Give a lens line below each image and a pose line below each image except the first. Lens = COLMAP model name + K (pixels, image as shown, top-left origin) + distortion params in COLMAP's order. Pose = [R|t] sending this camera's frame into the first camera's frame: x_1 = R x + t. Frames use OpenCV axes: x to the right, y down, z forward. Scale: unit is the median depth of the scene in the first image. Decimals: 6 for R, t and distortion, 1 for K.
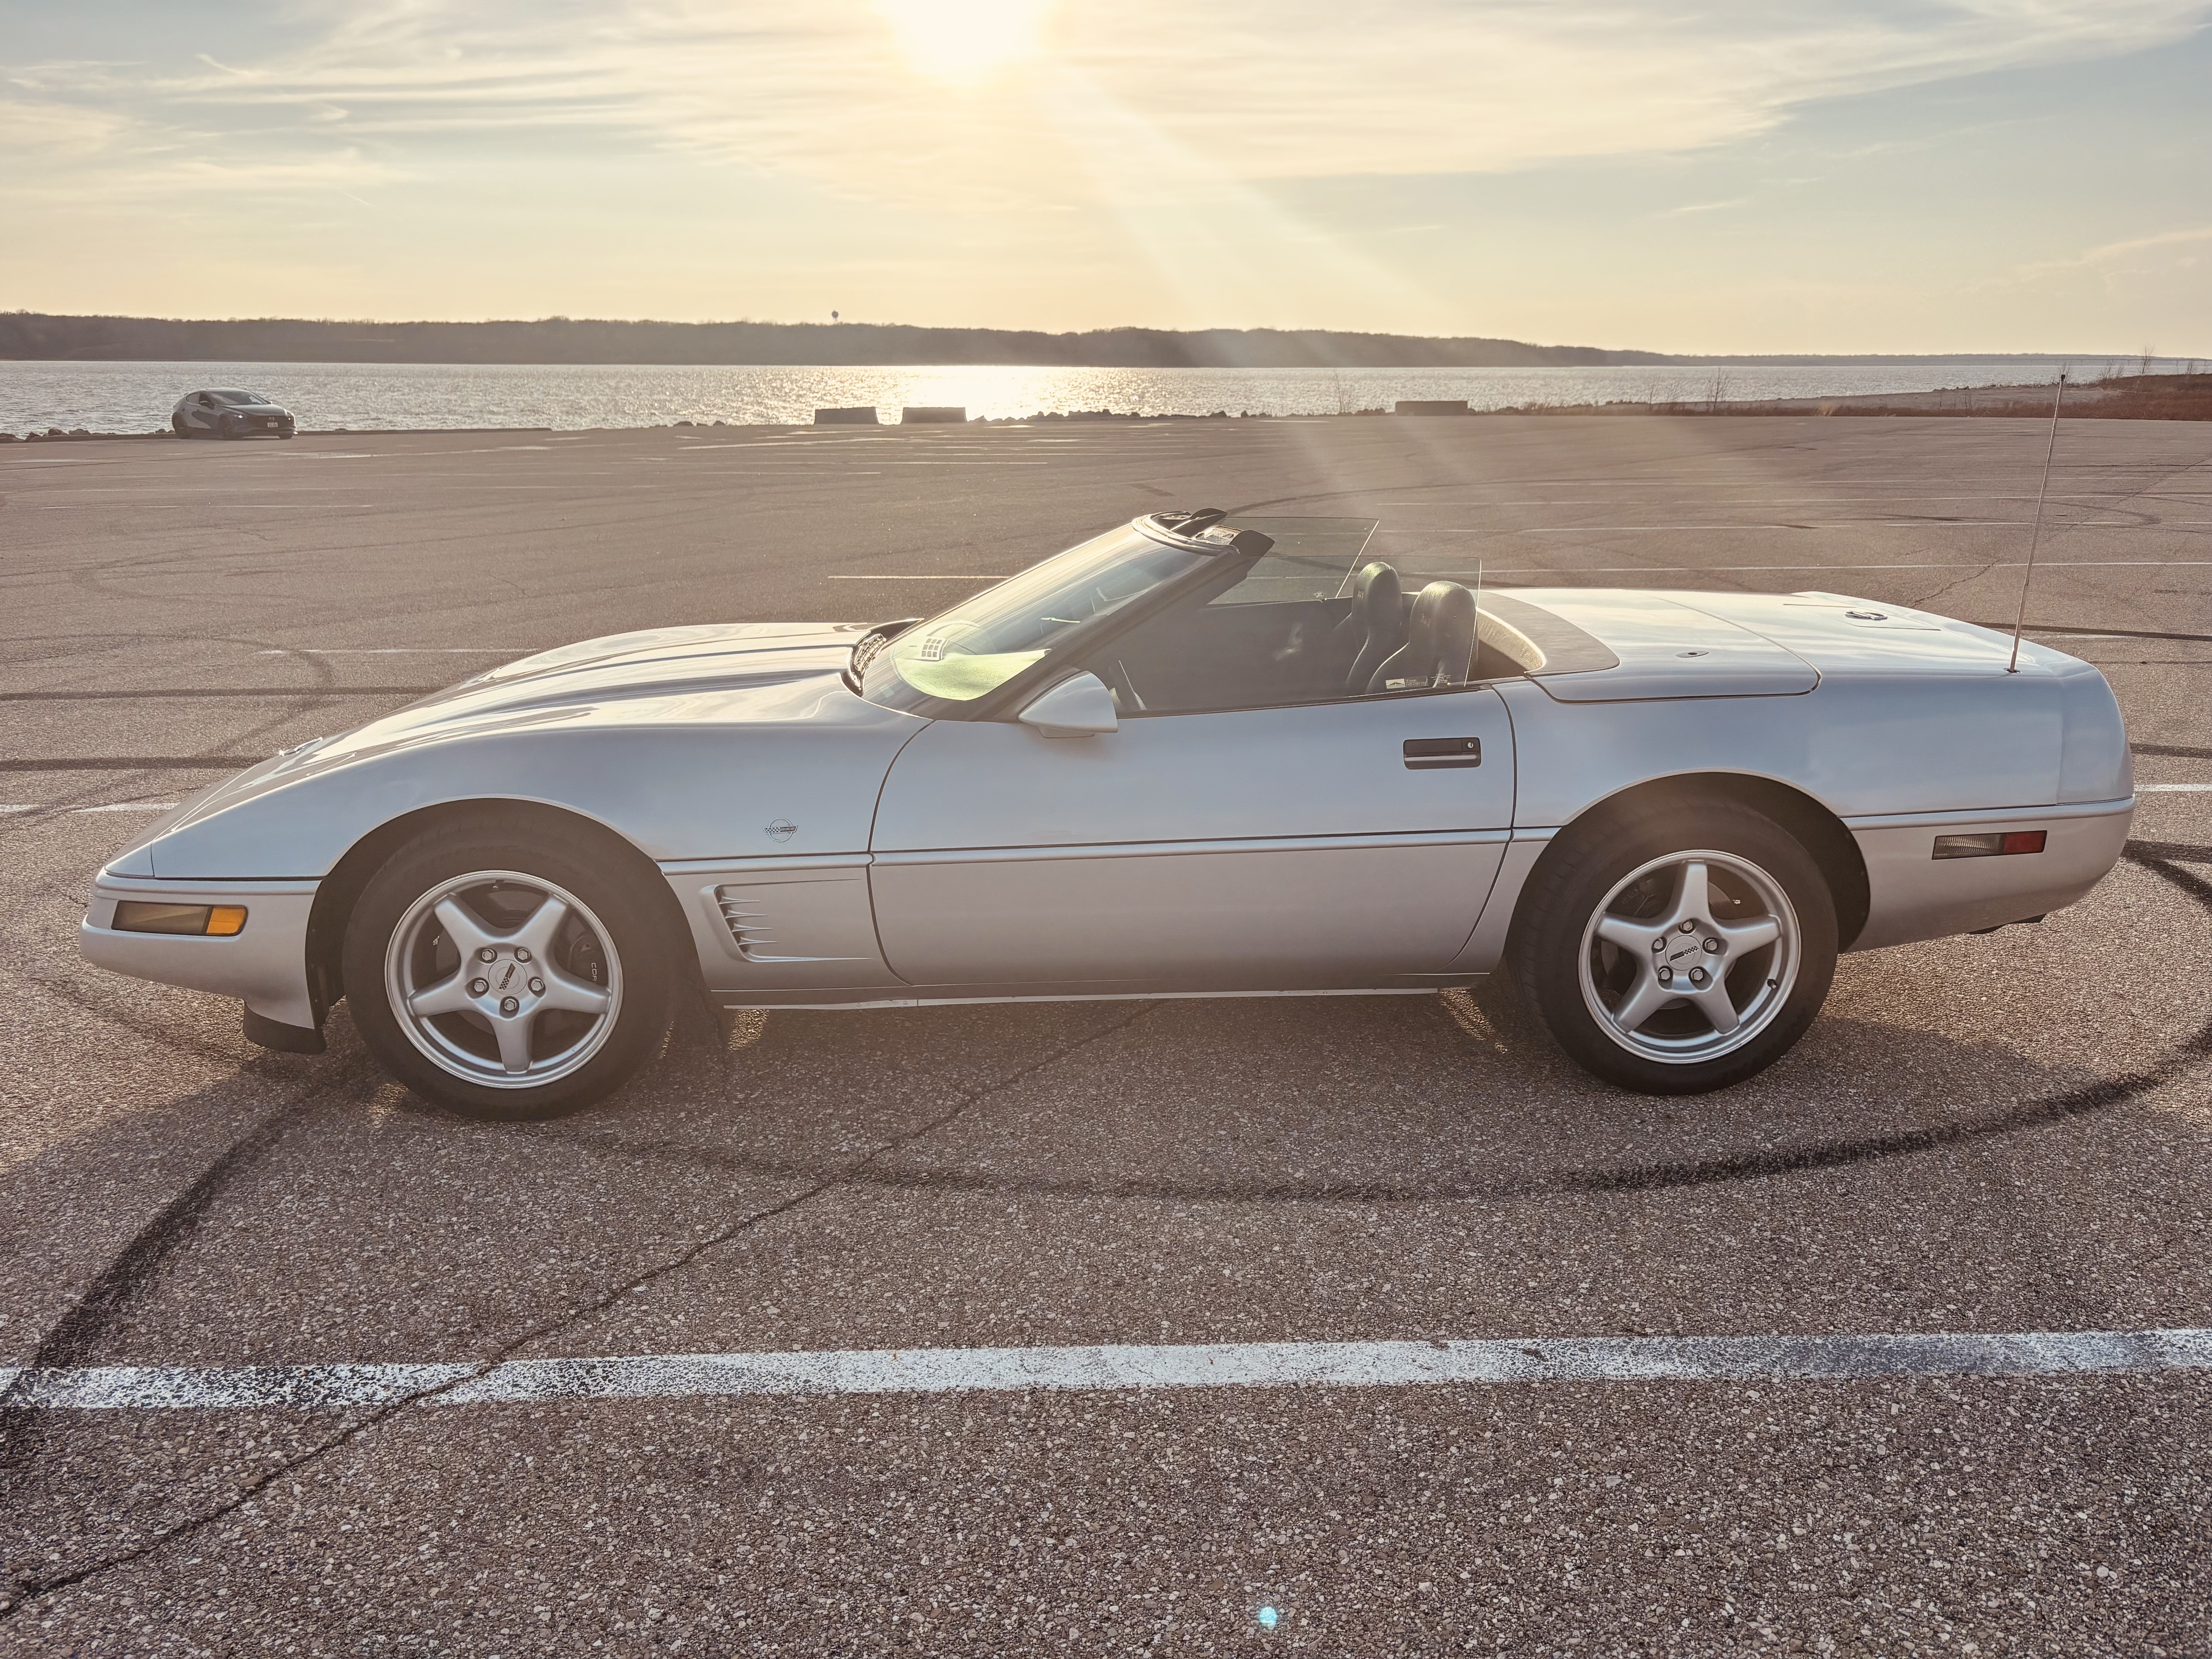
lens RADIAL K [[1699.1, 0, 1102.4], [0, 1699.1, 824.5], [0, 0, 1]] dist [0.029943, -0.025860]
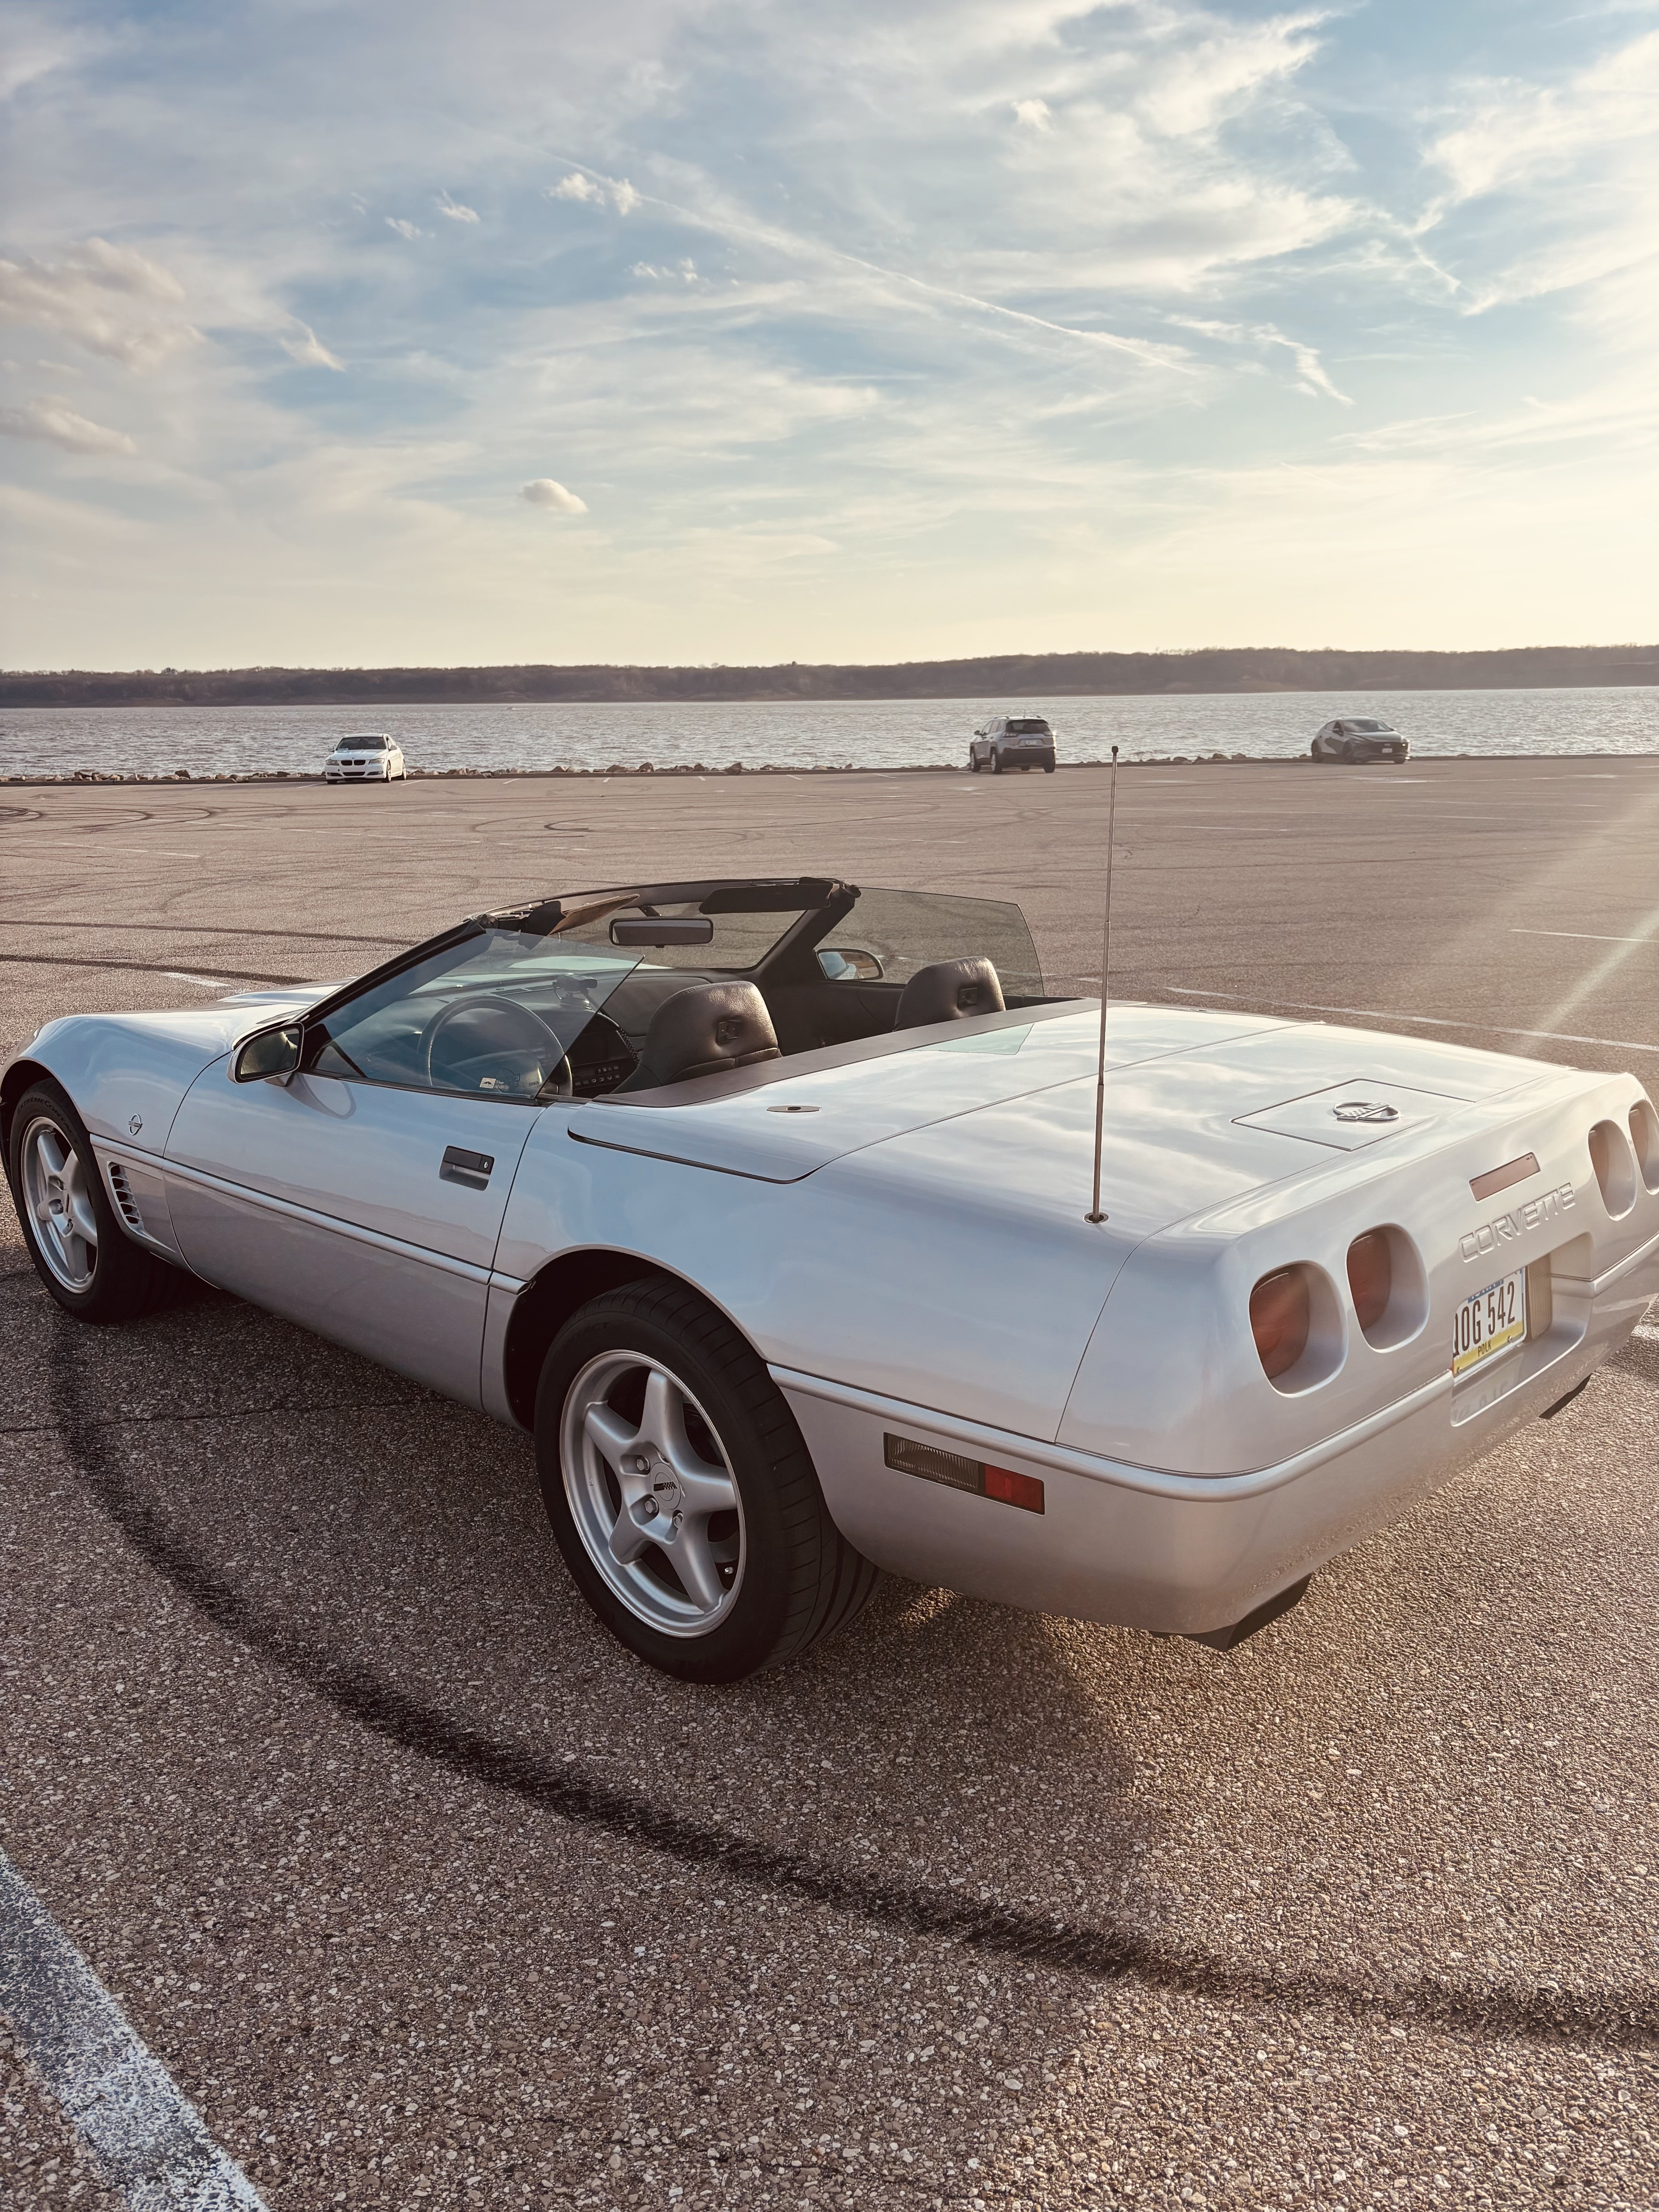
lens RADIAL K [[1699.1, 0, 838.0], [0, 1699.1, 1111.8], [0, 0, 1]] dist [0.029943, -0.025860]
pose [[0.673057, 0.162891, -0.721430, 0.918212], [-0.177229, 0.982546, 0.056504, -0.147507], [0.718042, 0.089828, 0.690179, 0.512269]]
